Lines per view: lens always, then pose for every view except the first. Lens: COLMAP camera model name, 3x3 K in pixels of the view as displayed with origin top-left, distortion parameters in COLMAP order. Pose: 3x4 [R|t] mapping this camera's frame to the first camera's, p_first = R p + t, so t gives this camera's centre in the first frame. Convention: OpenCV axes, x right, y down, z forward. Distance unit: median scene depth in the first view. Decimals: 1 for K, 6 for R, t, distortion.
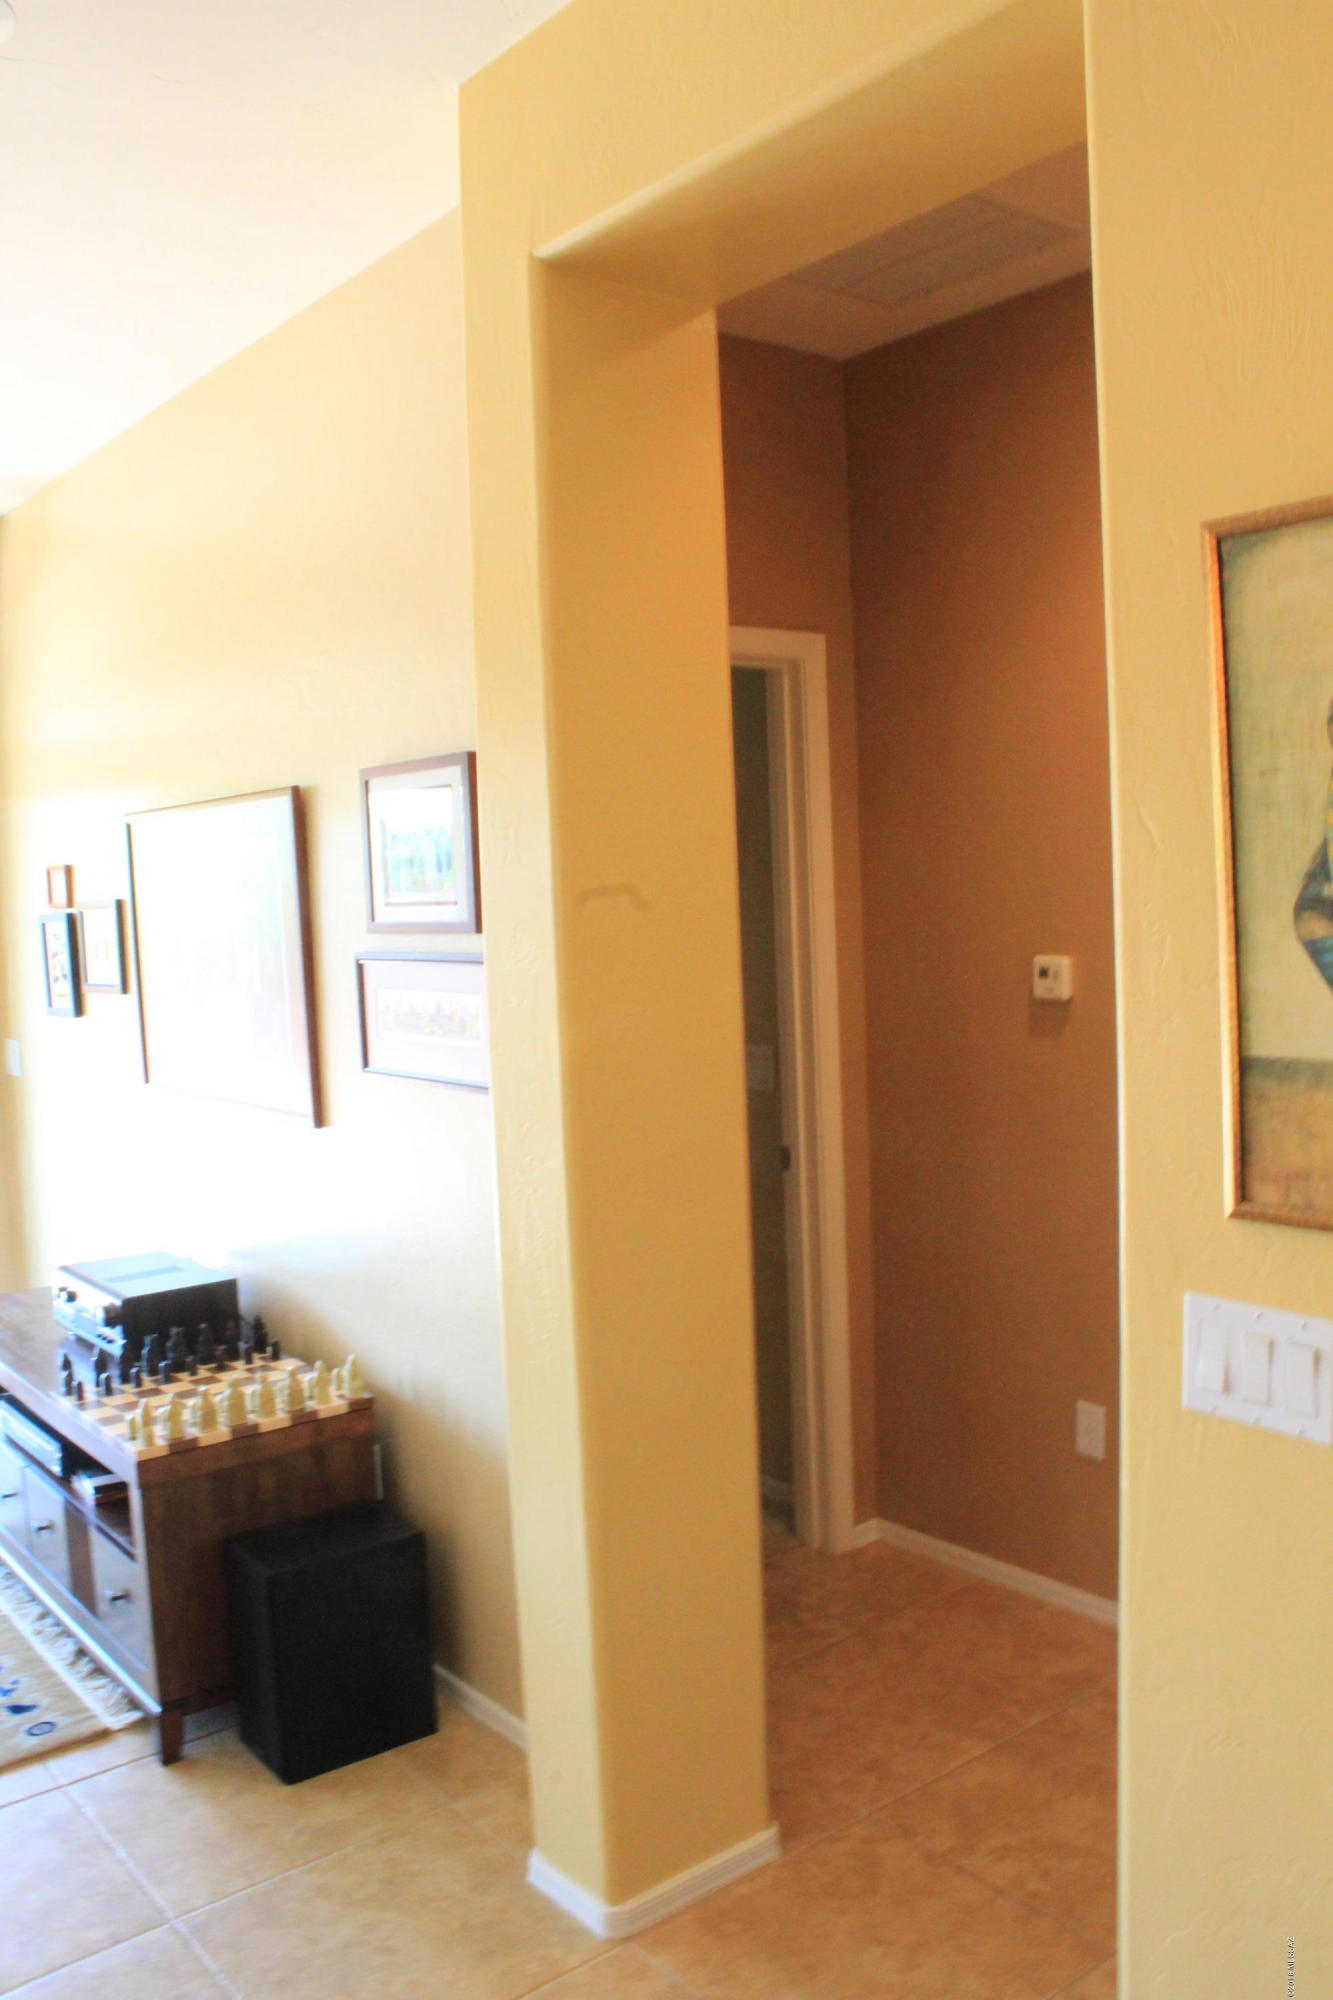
lens RADIAL K [[1659.0, 0, 657.9], [0, 1659.0, 1003.8], [0, 0, 1]] dist [-0.142877, 0.075867]
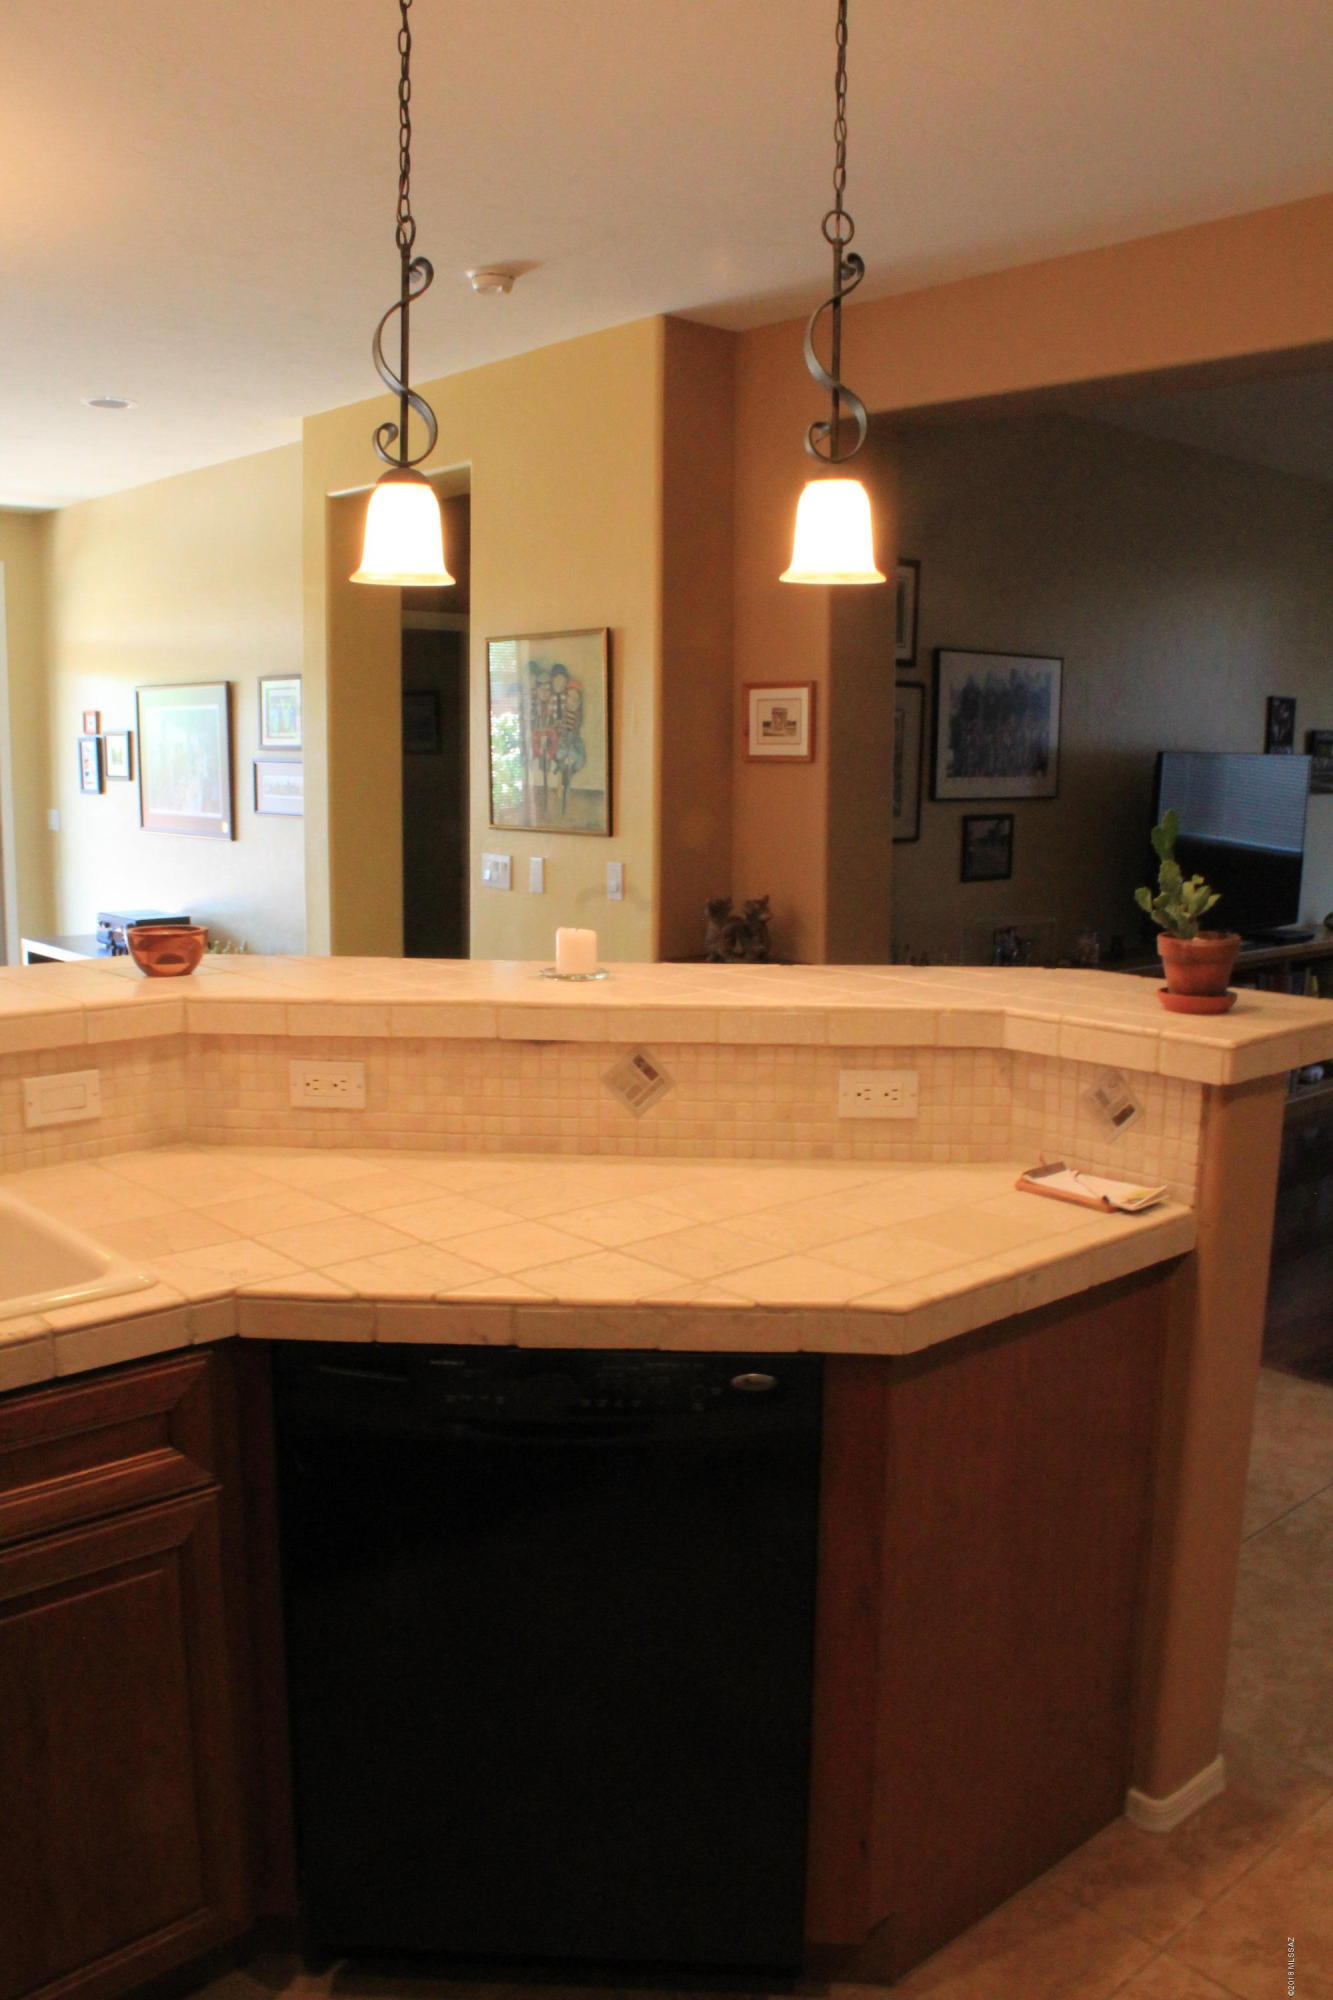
lens RADIAL K [[1659.0, 0, 675.5], [0, 1659.0, 993.6], [0, 0, 1]] dist [-0.142877, 0.075867]
pose [[0.996607, 0.039887, 0.071999, 0.180429], [-0.045191, 0.996263, 0.073608, 0.072897], [-0.068794, -0.076612, 0.994685, -0.956652]]
